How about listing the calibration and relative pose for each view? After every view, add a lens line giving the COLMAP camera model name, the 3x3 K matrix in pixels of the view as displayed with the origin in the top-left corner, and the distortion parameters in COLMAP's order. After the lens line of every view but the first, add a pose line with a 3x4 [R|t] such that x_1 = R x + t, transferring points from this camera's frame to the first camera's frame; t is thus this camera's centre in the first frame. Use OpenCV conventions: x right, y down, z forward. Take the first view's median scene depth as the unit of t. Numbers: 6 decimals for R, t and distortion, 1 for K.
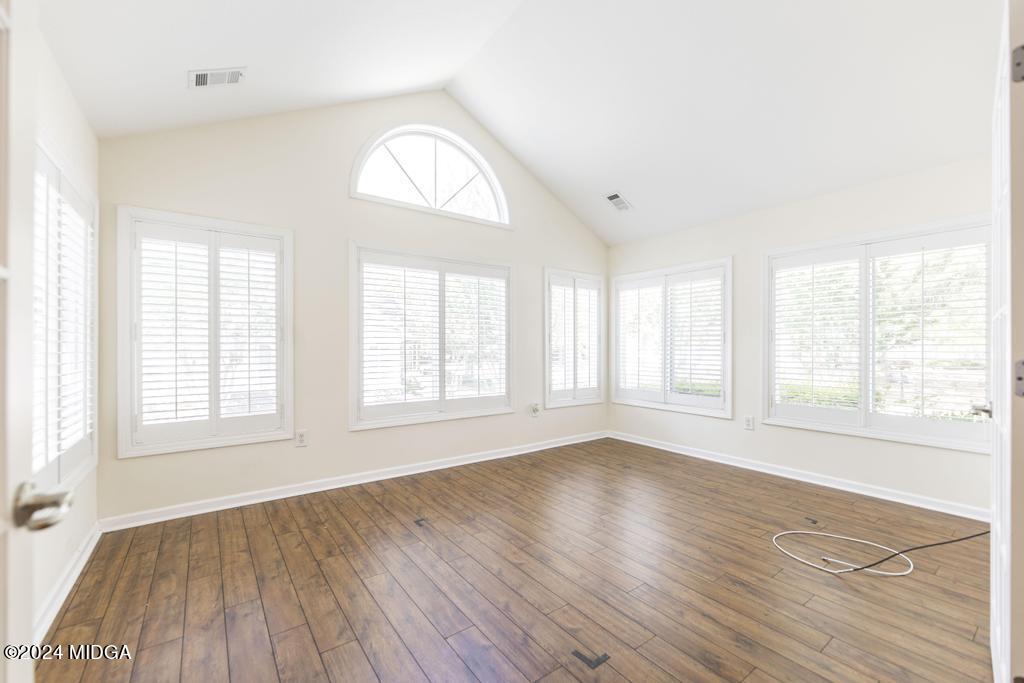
lens RADIAL K [[413.1, 0, 507.6], [0, 413.1, 346.3], [0, 0, 1]] dist [-0.000161, 0.000007]
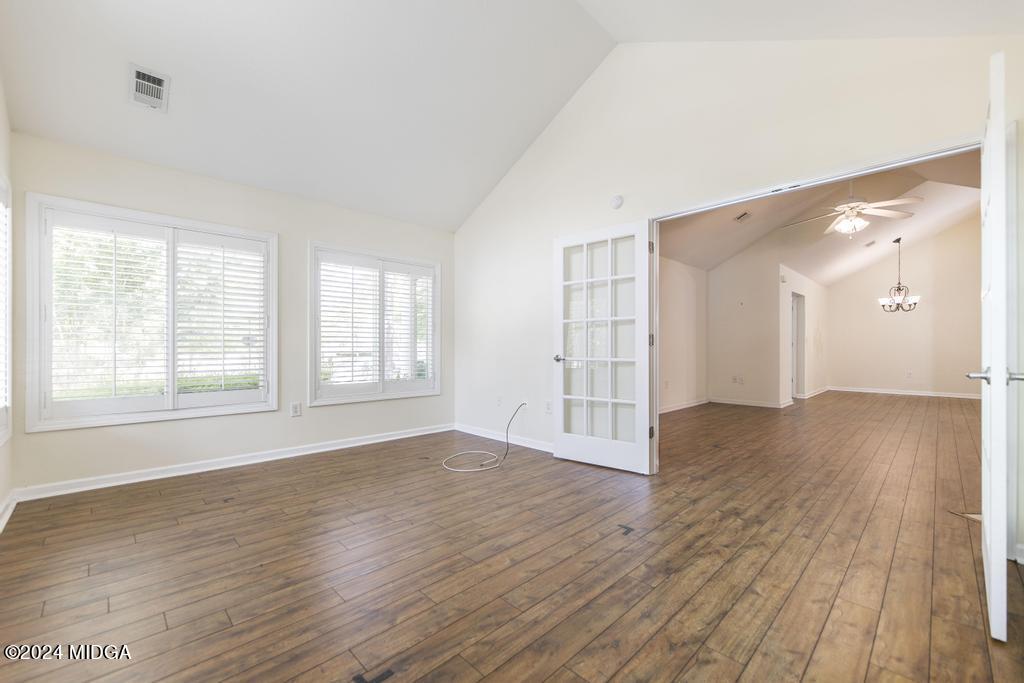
lens RADIAL K [[424.3, 0, 516.0], [0, 424.3, 341.1], [0, 0, 1]] dist [0.000100, 0.000012]
pose [[-0.149014, 0.013466, 0.988743, -0.628262], [-0.003622, 0.999893, -0.014164, 0.043991], [-0.988828, -0.005692, -0.148949, 0.800064]]
